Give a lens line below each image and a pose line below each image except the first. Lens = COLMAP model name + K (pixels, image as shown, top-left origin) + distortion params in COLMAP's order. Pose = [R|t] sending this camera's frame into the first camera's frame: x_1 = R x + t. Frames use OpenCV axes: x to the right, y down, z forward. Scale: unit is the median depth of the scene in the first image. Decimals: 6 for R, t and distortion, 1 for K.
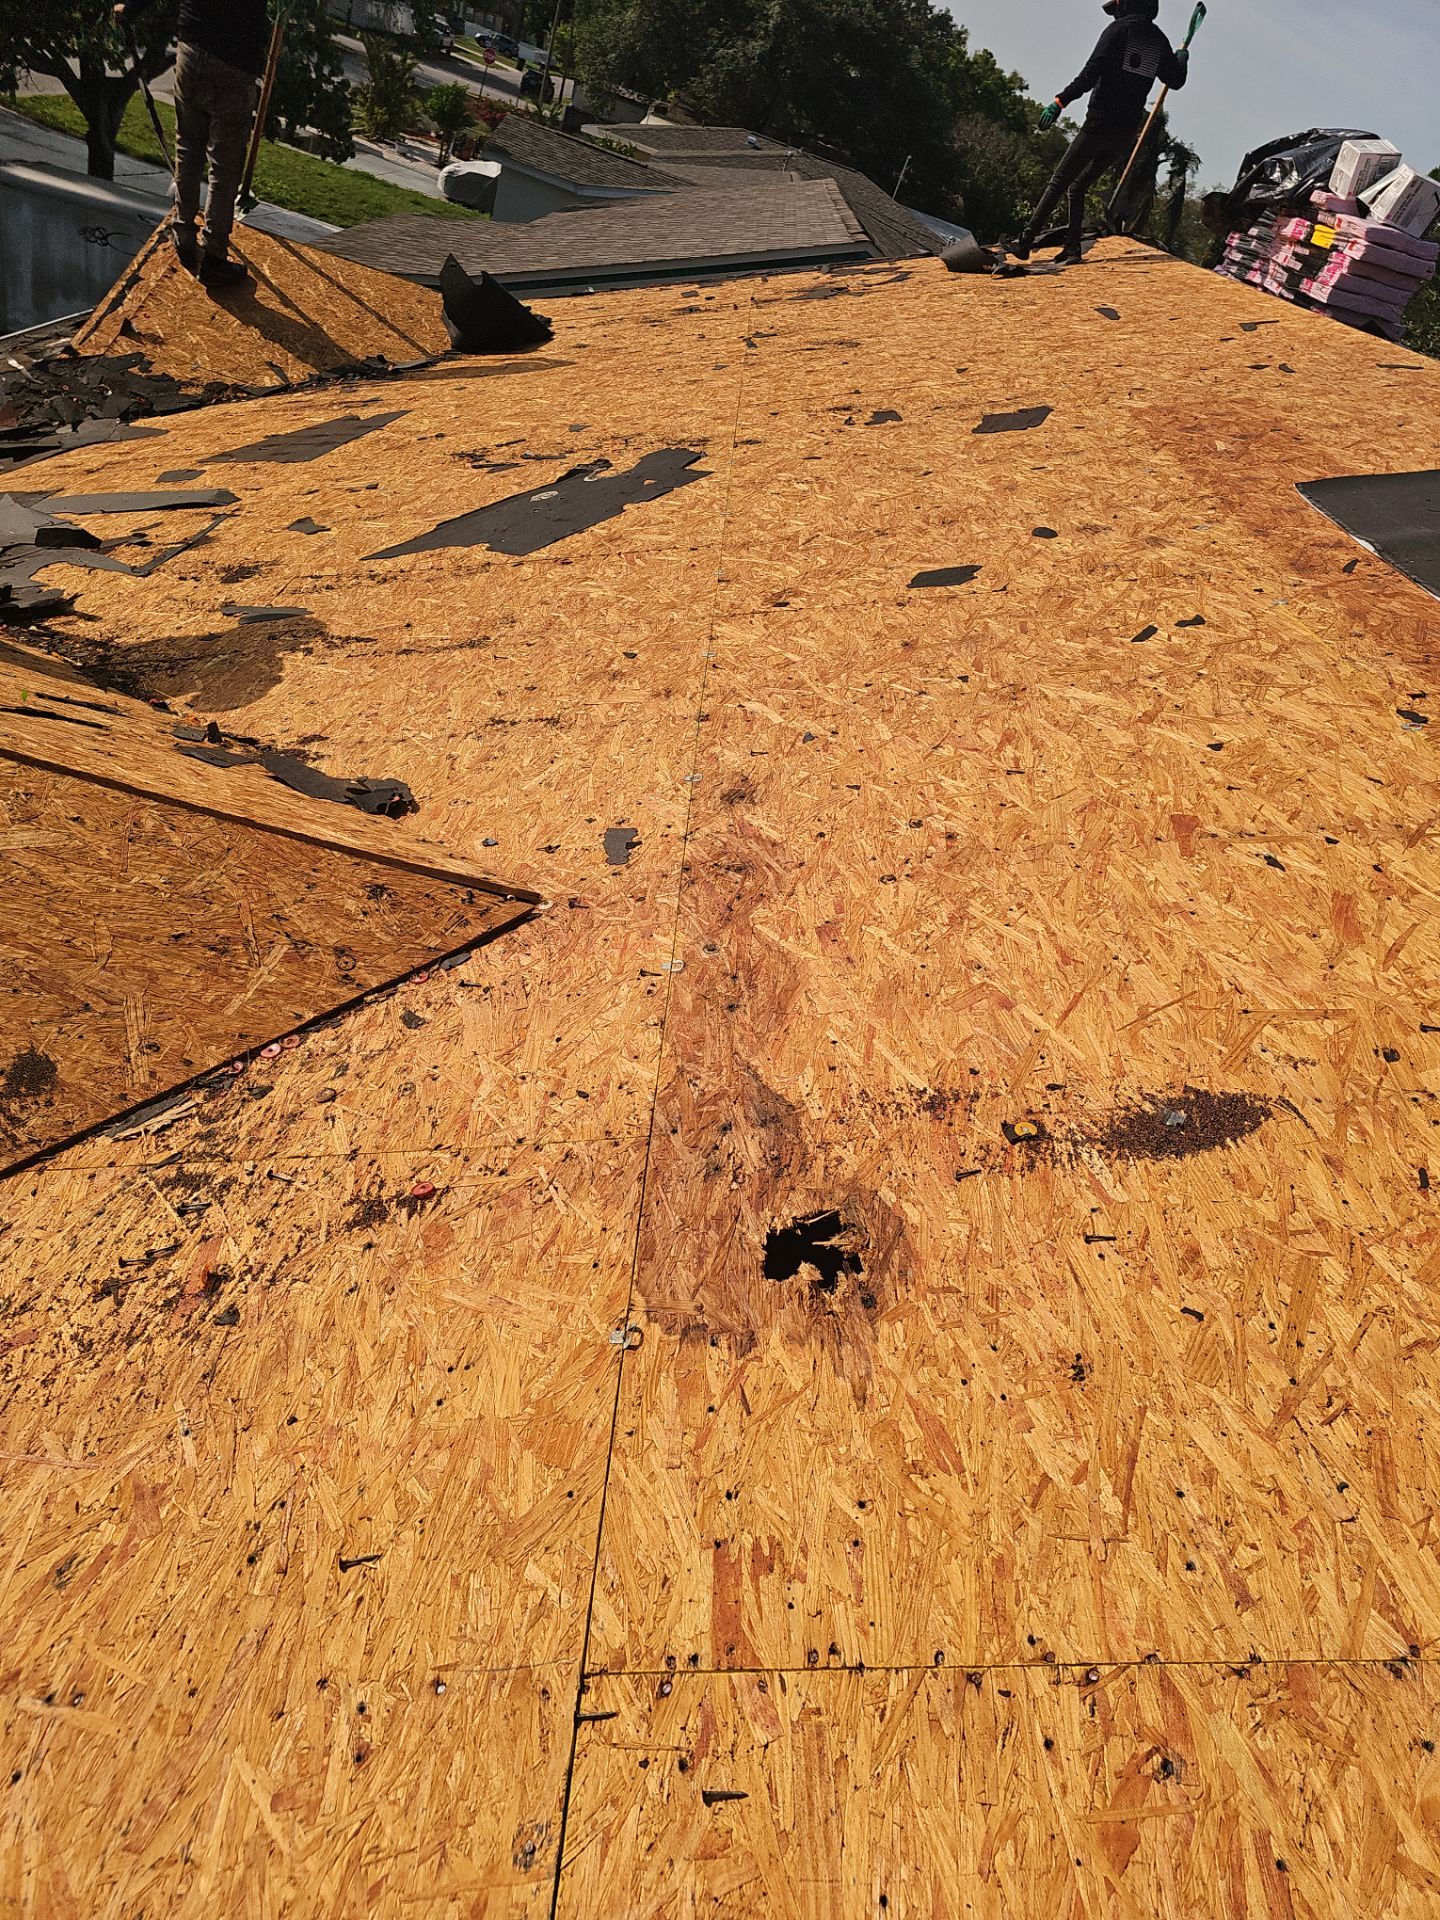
lens RADIAL K [[1277.7, 0, 766.0], [0, 1277.7, 977.6], [0, 0, 1]] dist [0.083608, -0.095757]
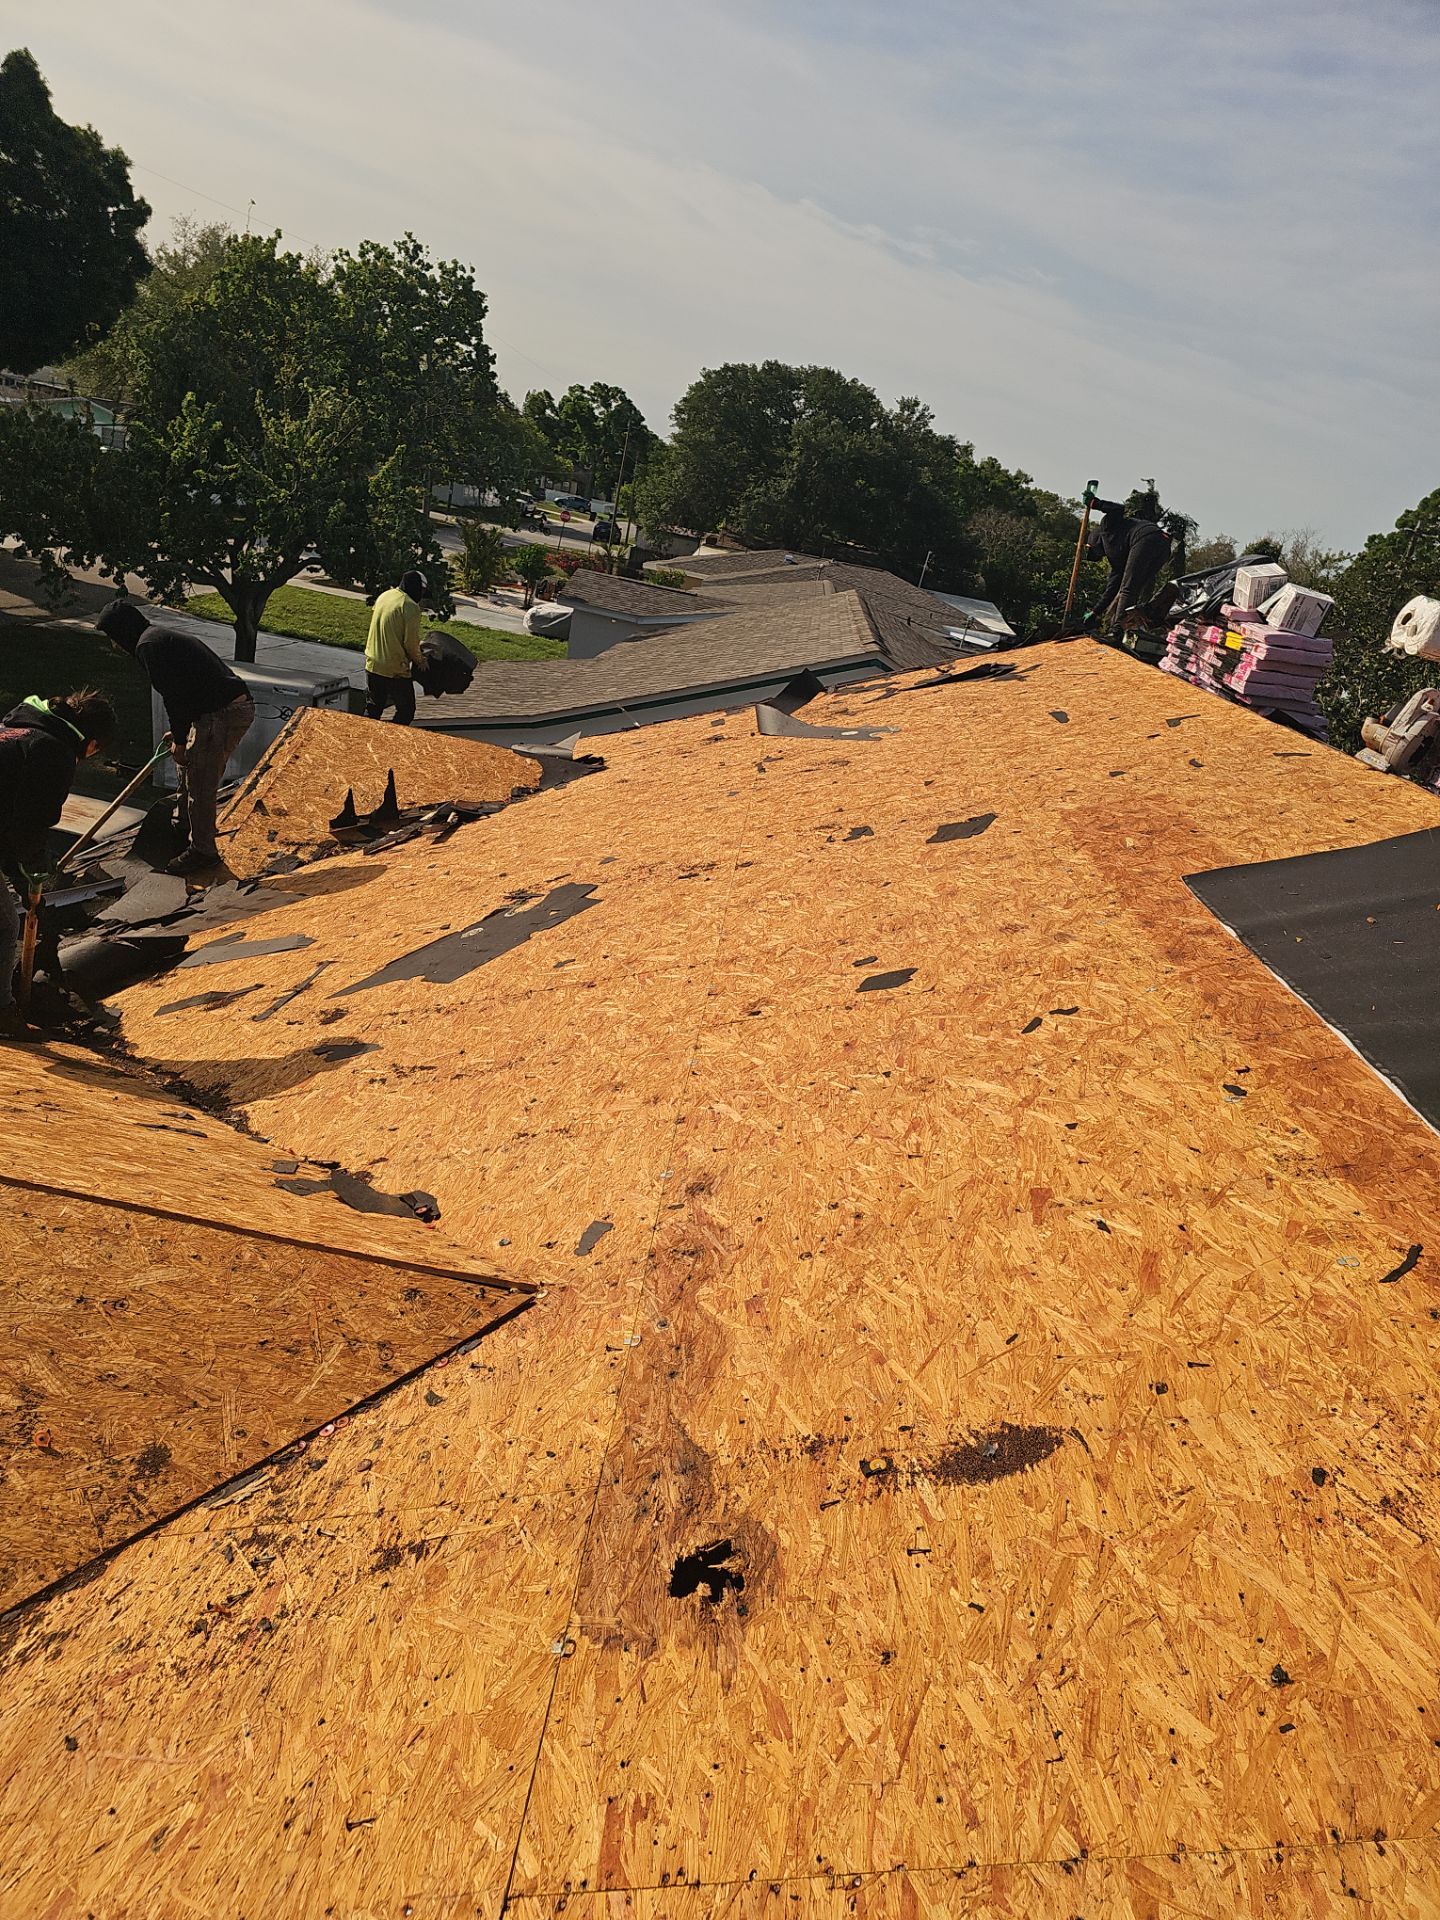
lens RADIAL K [[1283.5, 0, 720.0], [0, 1283.5, 960.0], [0, 0, 1]] dist [0.048311, -0.041036]
pose [[0.991544, -0.088700, -0.094722, 0.184946], [0.060509, 0.961742, -0.267190, -0.028507], [0.114798, 0.259200, 0.958977, -0.348067]]
